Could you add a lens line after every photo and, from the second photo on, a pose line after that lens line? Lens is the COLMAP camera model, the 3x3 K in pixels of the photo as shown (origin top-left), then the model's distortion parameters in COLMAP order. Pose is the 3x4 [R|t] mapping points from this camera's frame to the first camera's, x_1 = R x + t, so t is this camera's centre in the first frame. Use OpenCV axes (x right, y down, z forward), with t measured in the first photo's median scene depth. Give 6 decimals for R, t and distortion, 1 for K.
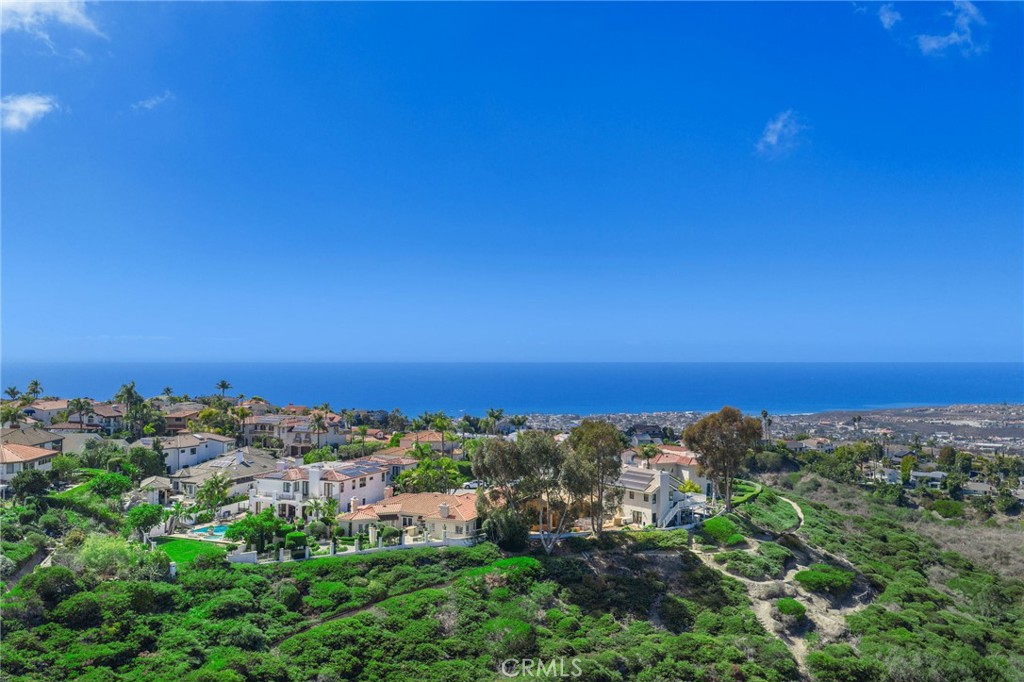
lens RADIAL K [[844.4, 0, 518.6], [0, 844.4, 340.1], [0, 0, 1]] dist [0.005840, -0.006969]
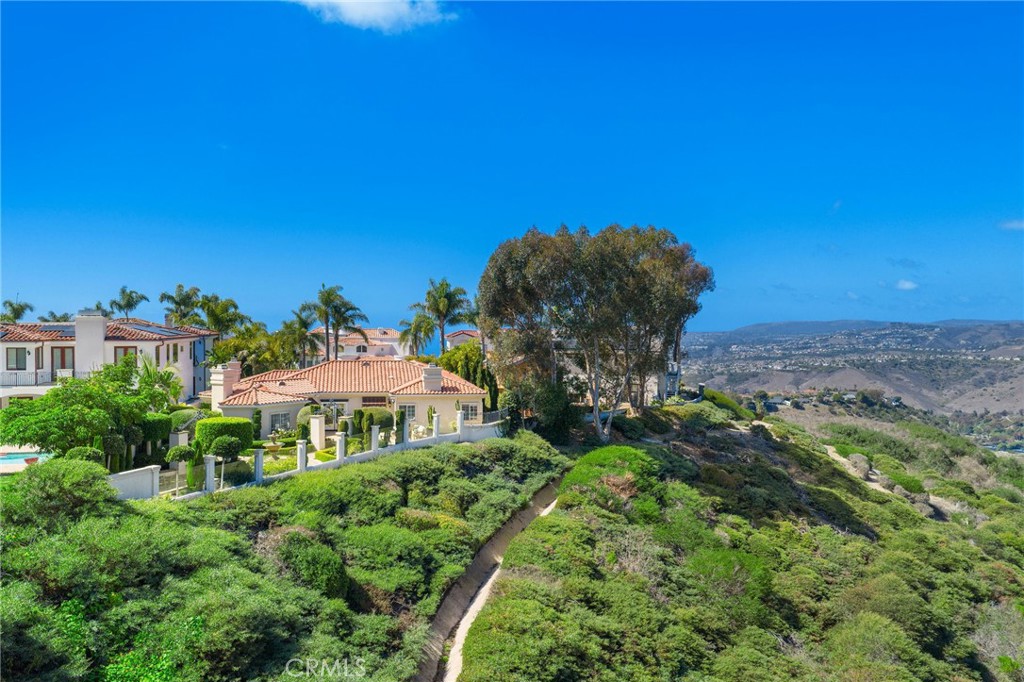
lens RADIAL K [[844.4, 0, 521.9], [0, 844.4, 344.0], [0, 0, 1]] dist [0.005840, -0.006969]
pose [[0.842378, -0.020179, 0.538508, -0.327602], [-0.003124, 0.999099, 0.042325, 0.167716], [-0.538877, -0.037336, 0.841556, 0.576420]]
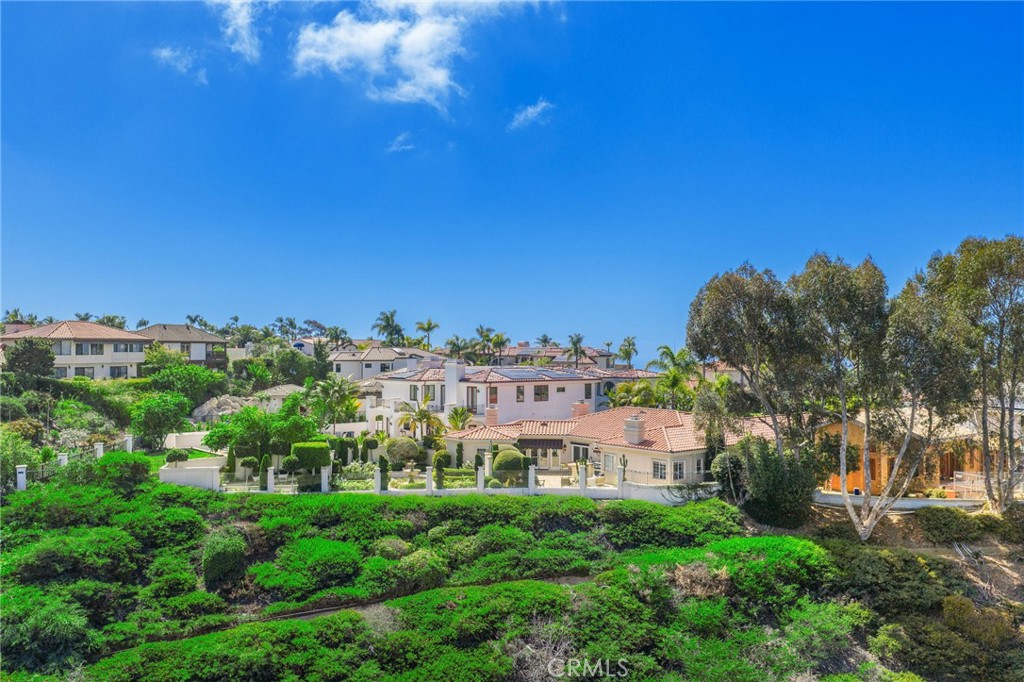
lens RADIAL K [[844.4, 0, 506.3], [0, 844.4, 342.3], [0, 0, 1]] dist [0.005840, -0.006969]
pose [[0.885065, -0.010919, -0.465340, 0.078547], [0.013104, 0.999913, 0.001463, 0.155941], [0.465284, -0.007393, 0.885131, 0.556773]]
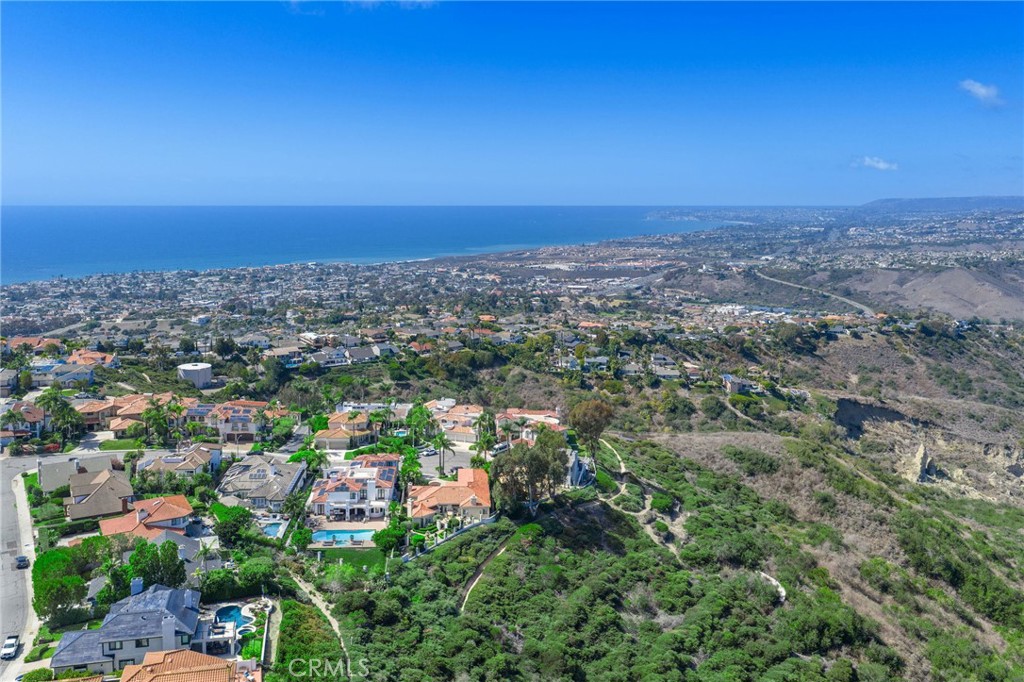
lens RADIAL K [[844.4, 0, 517.9], [0, 844.4, 297.9], [0, 0, 1]] dist [0.005840, -0.006969]
pose [[0.903702, -0.046750, 0.425602, -0.703708], [-0.008307, 0.991920, 0.126596, -0.397672], [-0.428081, -0.117941, 0.896011, -0.435791]]
